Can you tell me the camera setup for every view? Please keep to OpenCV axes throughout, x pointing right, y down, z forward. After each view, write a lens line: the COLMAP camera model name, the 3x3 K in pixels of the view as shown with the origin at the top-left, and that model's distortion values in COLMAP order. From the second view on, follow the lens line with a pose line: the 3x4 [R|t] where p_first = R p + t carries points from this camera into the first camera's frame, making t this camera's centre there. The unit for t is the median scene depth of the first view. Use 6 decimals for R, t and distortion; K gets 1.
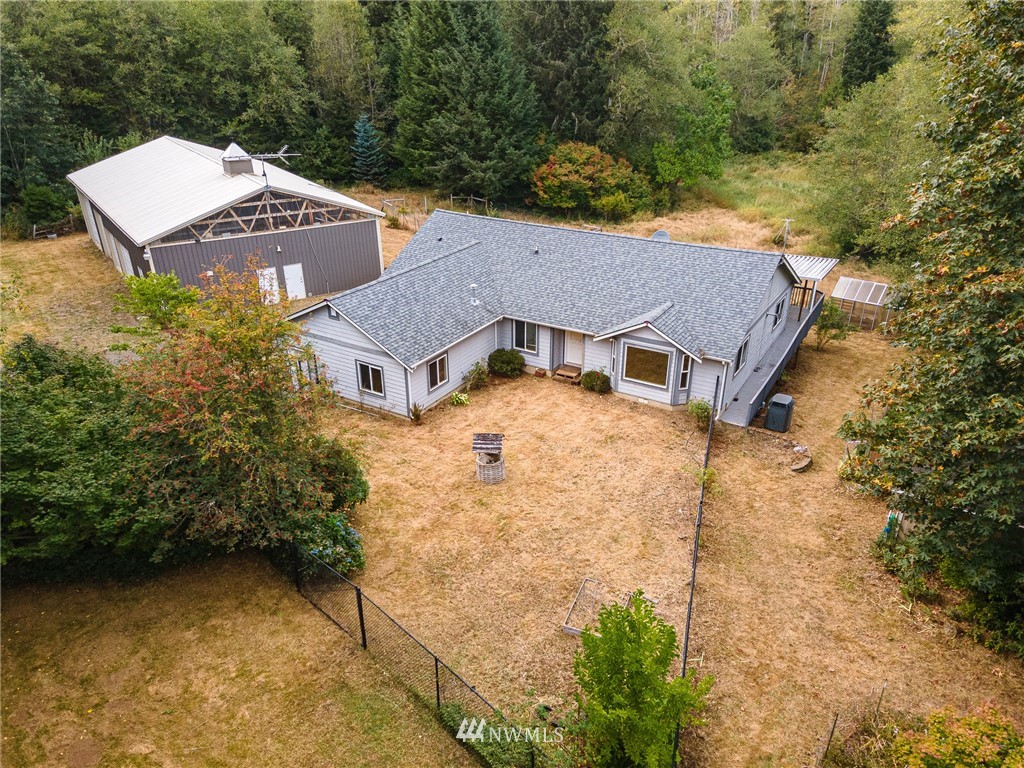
lens RADIAL K [[673.0, 0, 517.3], [0, 673.0, 386.0], [0, 0, 1]] dist [0.208767, -0.156553]
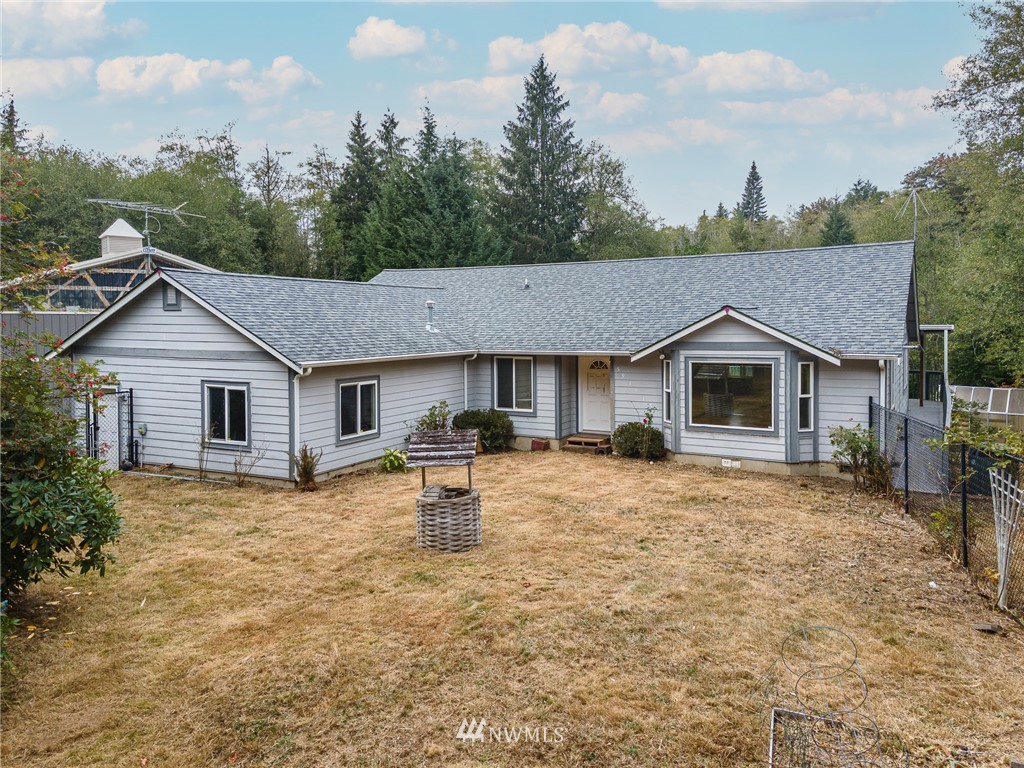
lens RADIAL K [[673.0, 0, 517.3], [0, 673.0, 386.0], [0, 0, 1]] dist [0.208767, -0.156553]
pose [[0.999143, -0.008403, 0.040517, -0.010279], [0.024392, 0.910562, -0.412651, 0.193234], [-0.033426, 0.413286, 0.909987, 0.477110]]
